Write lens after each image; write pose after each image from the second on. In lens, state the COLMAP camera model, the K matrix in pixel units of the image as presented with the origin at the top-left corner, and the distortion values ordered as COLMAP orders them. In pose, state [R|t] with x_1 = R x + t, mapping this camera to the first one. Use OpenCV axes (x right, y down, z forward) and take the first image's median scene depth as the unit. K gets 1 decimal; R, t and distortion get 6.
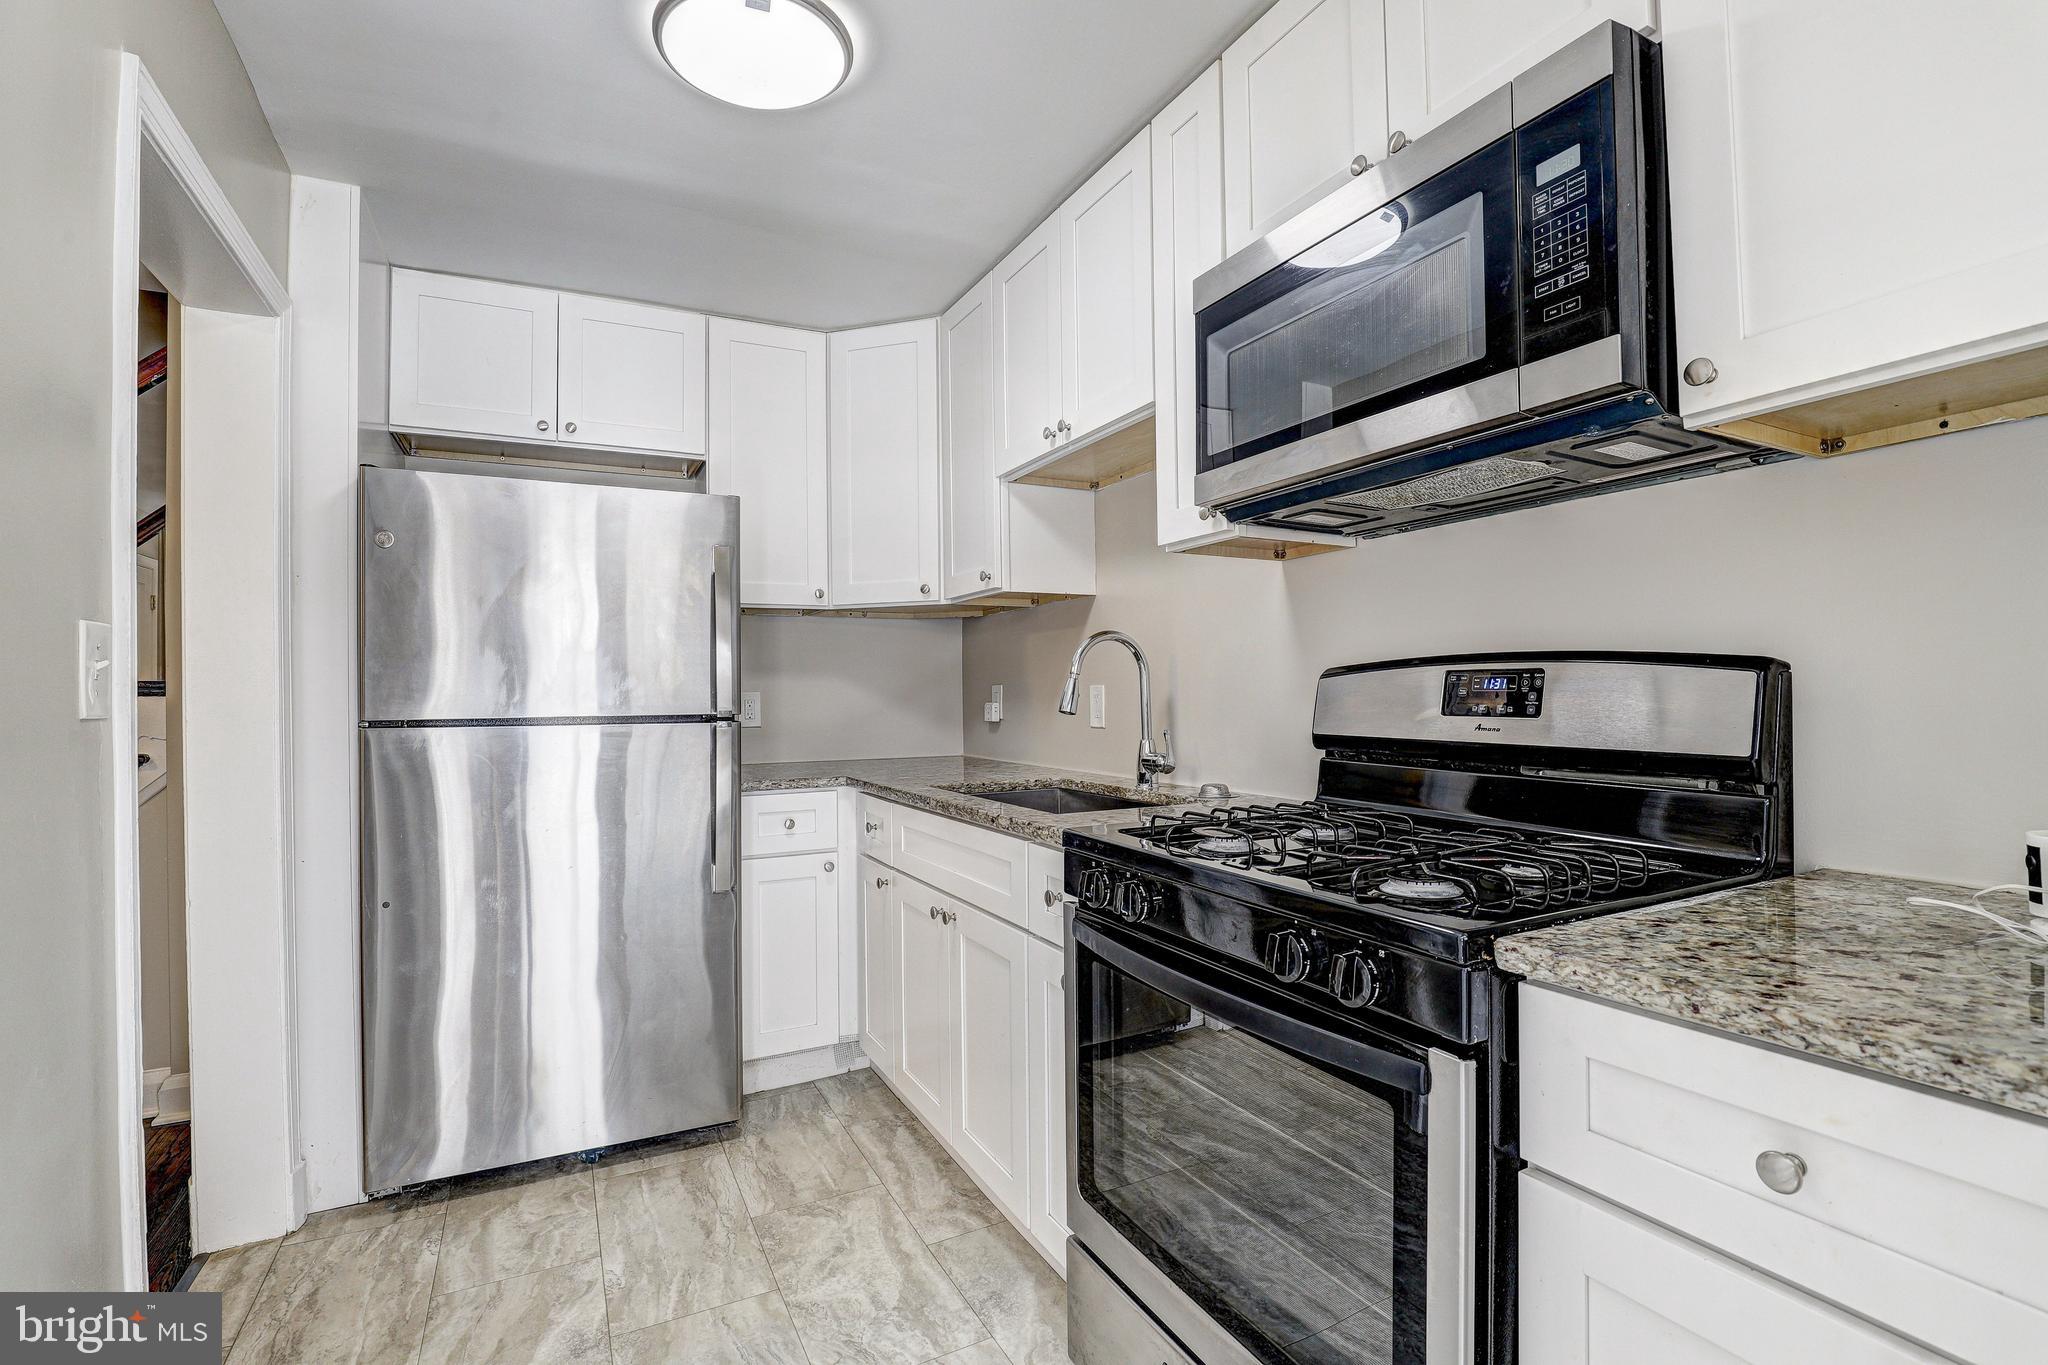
lens RADIAL K [[937.7, 0, 1031.0], [0, 937.7, 682.2], [0, 0, 1]] dist [-0.038812, 0.008814]
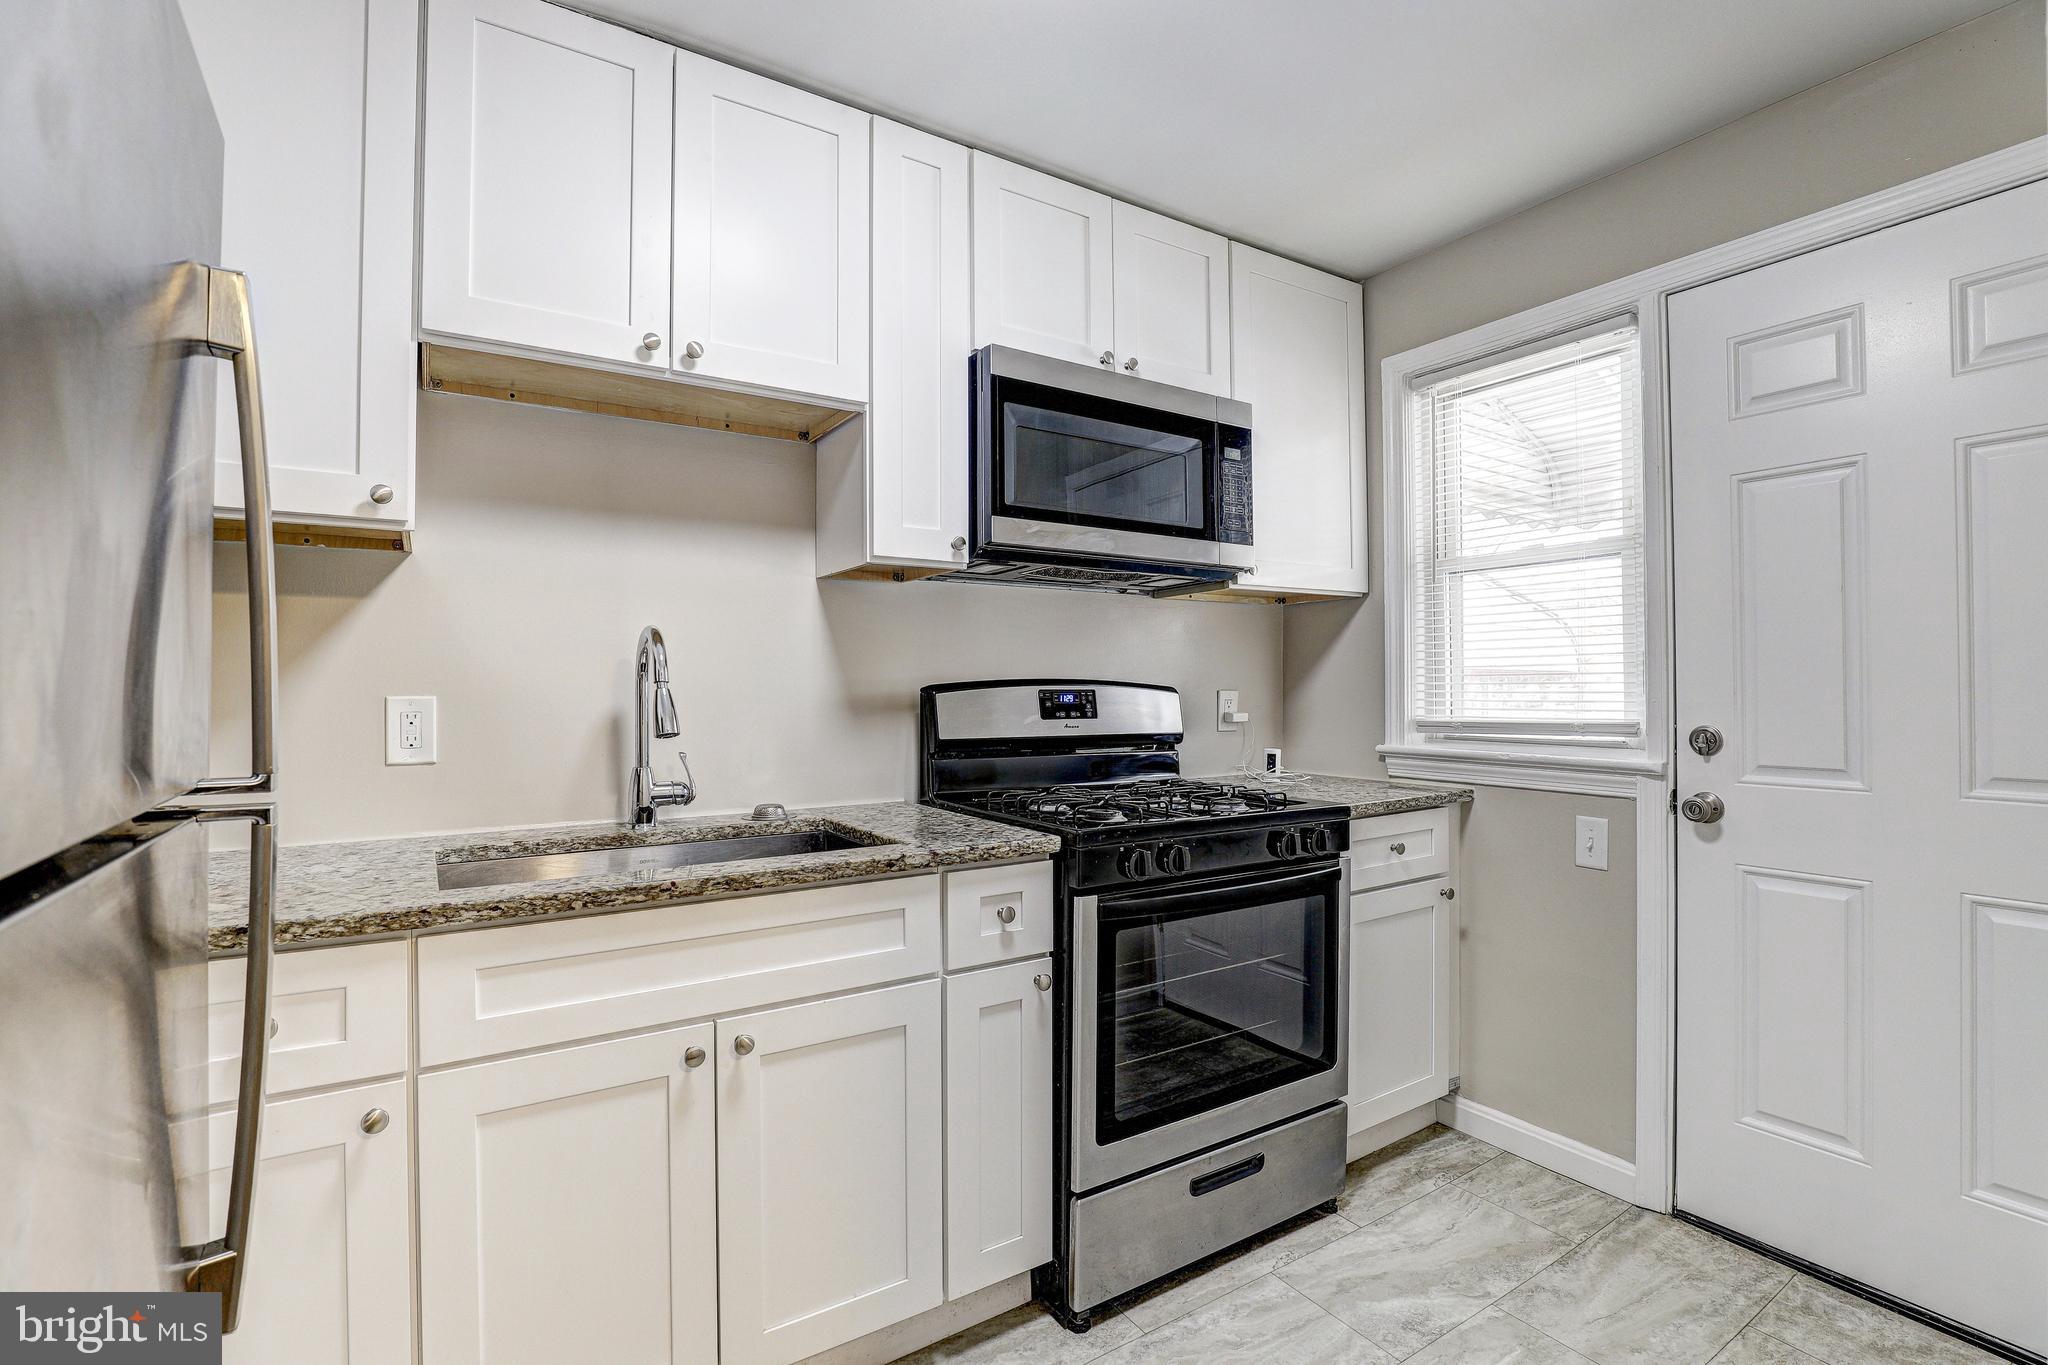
lens RADIAL K [[937.7, 0, 1031.0], [0, 937.7, 682.2], [0, 0, 1]] dist [-0.038812, 0.008814]
pose [[-0.094124, 0.016552, 0.995423, -1.130255], [-0.007161, 0.999825, -0.017302, 0.002134], [-0.995535, -0.008756, -0.093989, 1.238601]]
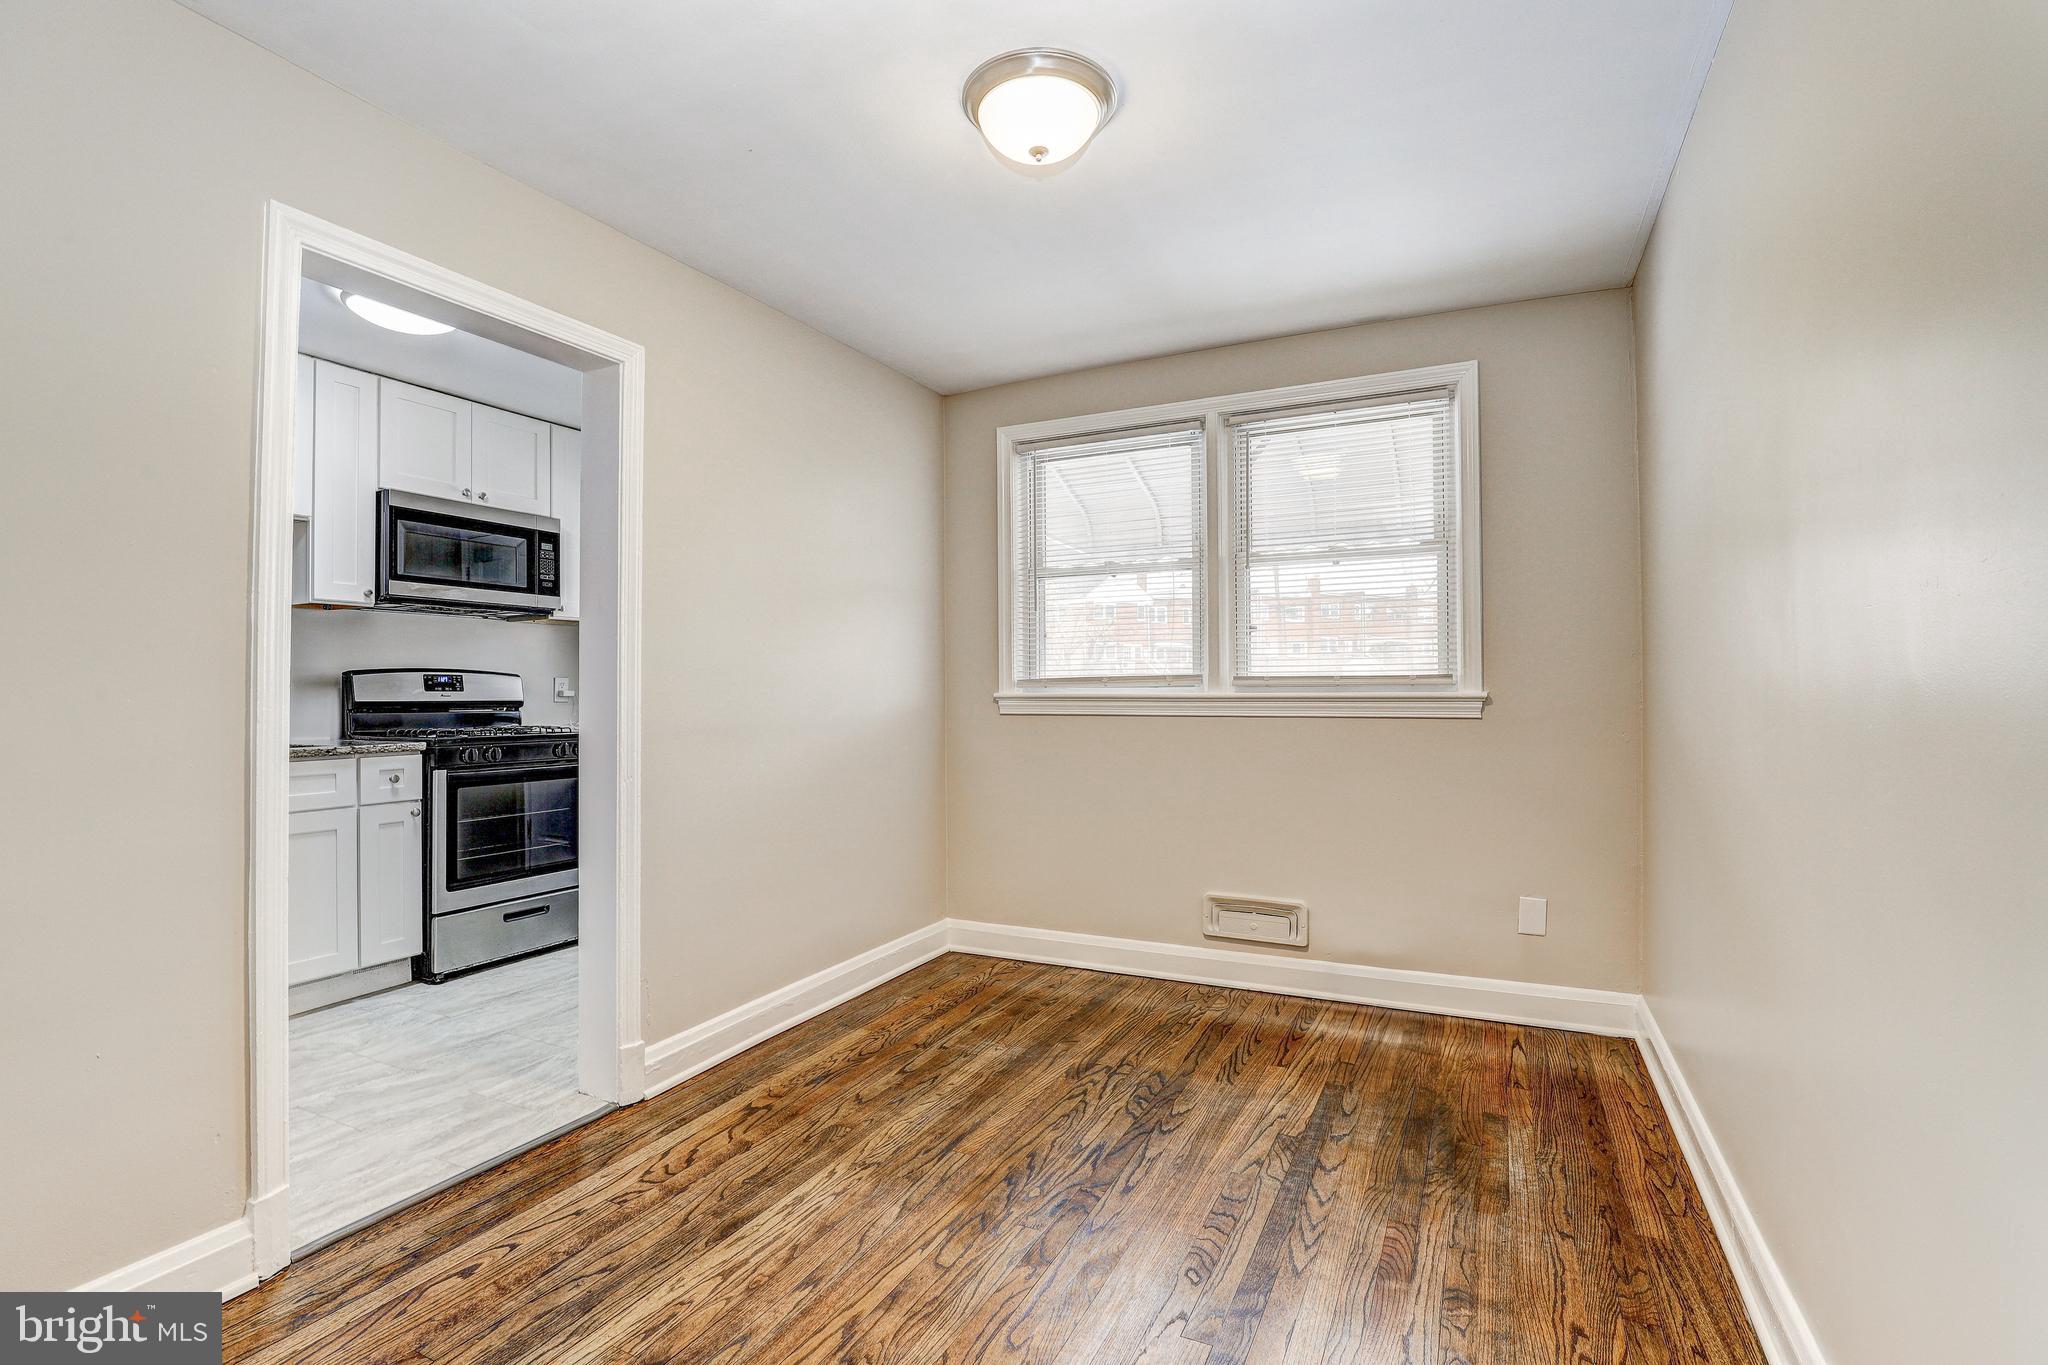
lens RADIAL K [[937.7, 0, 1031.0], [0, 937.7, 682.2], [0, 0, 1]] dist [-0.038812, 0.008814]
pose [[-0.593451, 0.019853, 0.804625, -2.835003], [0.002127, 0.999731, -0.023099, 0.078944], [-0.804867, -0.011997, -0.593333, 1.249481]]
